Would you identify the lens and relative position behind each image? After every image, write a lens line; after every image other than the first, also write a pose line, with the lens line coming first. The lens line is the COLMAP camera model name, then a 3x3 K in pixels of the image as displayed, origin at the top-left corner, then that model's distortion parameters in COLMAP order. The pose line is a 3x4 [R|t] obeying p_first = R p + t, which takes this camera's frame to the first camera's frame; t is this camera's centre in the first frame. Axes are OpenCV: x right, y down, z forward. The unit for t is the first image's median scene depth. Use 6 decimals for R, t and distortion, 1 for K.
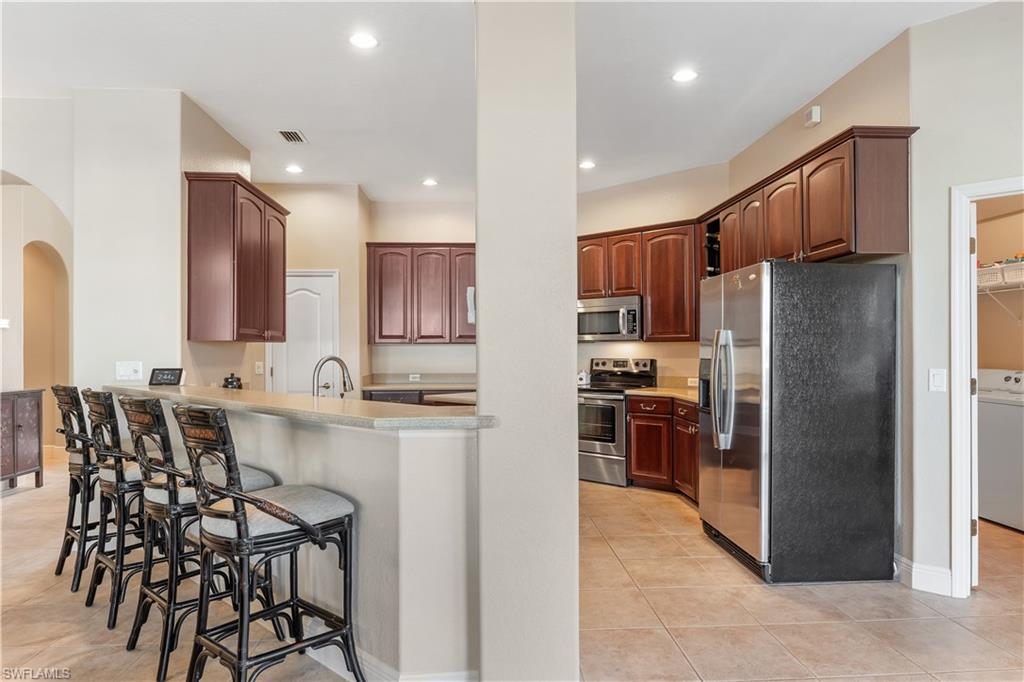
lens RADIAL K [[619.6, 0, 513.1], [0, 619.6, 342.3], [0, 0, 1]] dist [0.003843, 0.001452]
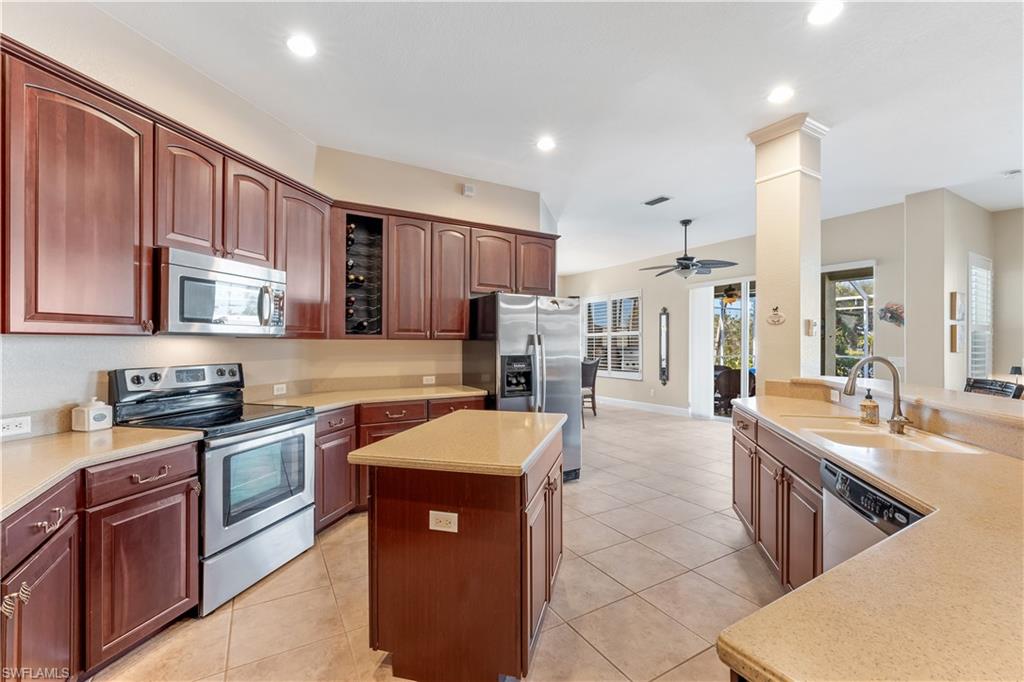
lens RADIAL K [[435.5, 0, 515.3], [0, 435.5, 345.3], [0, 0, 1]] dist [-0.000081, 0.000090]
pose [[-0.429419, 0.001467, 0.903104, -0.331116], [-0.008284, 0.999950, -0.005563, 0.007464], [-0.903068, -0.009870, -0.429385, 0.926961]]
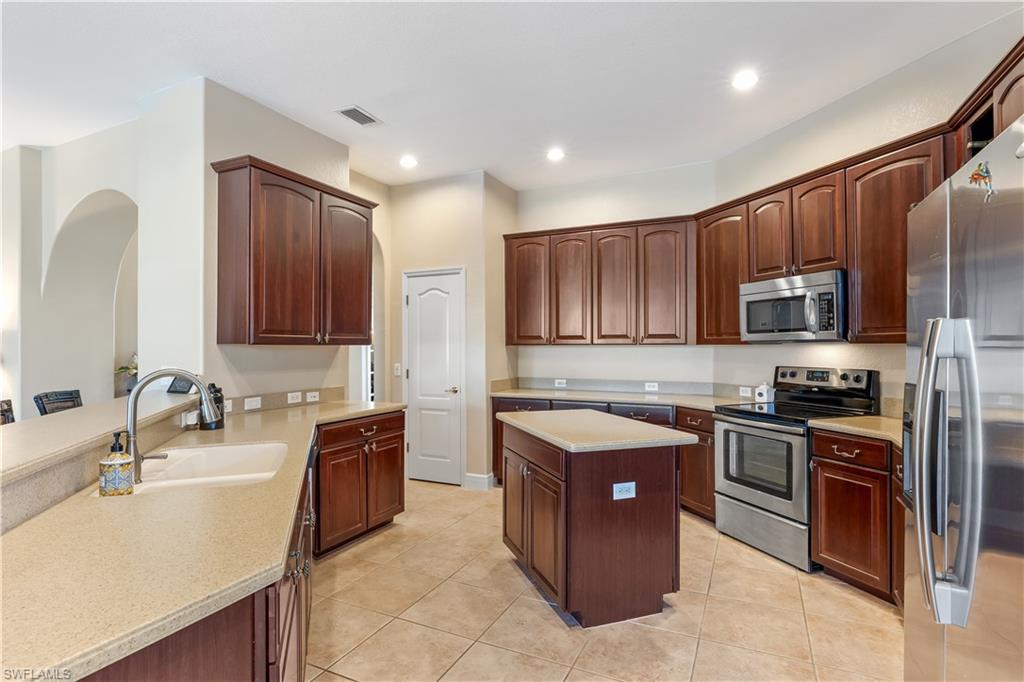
lens RADIAL K [[518.6, 0, 510.3], [0, 518.6, 342.4], [0, 0, 1]] dist [-0.006826, 0.000850]
pose [[0.872749, -0.002399, -0.488163, 0.160520], [0.004229, 0.999988, 0.002647, -0.003947], [0.488150, -0.004374, 0.872749, 0.362180]]
